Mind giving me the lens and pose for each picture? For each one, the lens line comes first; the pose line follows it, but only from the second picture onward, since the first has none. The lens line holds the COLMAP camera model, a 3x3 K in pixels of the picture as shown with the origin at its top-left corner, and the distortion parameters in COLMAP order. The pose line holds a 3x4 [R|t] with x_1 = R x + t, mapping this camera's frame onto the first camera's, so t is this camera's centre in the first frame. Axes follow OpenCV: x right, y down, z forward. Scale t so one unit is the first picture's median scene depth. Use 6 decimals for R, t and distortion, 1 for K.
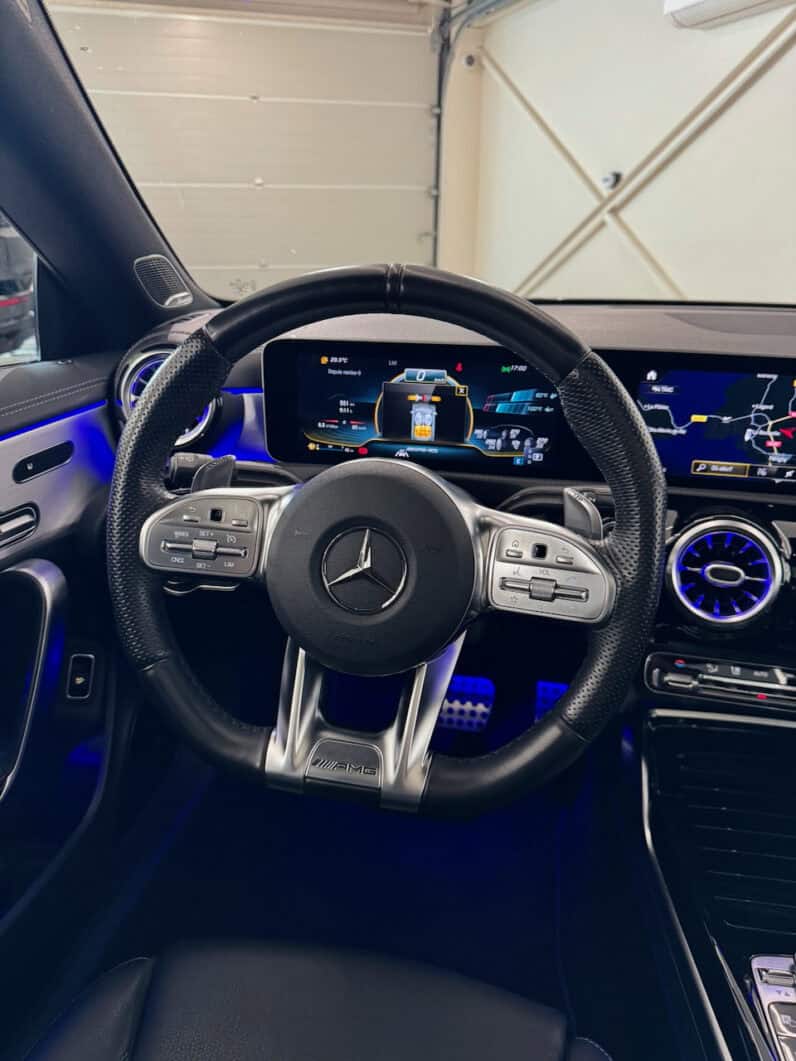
lens RADIAL K [[779.6, 0, 394.0], [0, 779.6, 524.6], [0, 0, 1]] dist [0.073703, -0.074581]
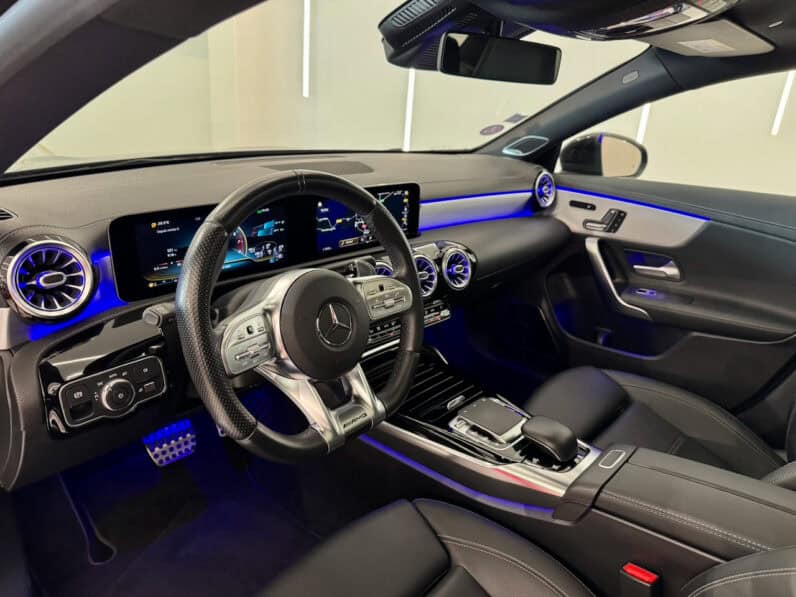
lens RADIAL K [[584.9, 0, 417.2], [0, 584.9, 300.7], [0, 0, 1]] dist [0.073703, -0.074581]
pose [[0.487112, -0.284302, 0.825769, -0.827713], [0.265468, 0.948990, 0.170129, -0.136571], [-0.832015, 0.136343, 0.537738, 0.011047]]
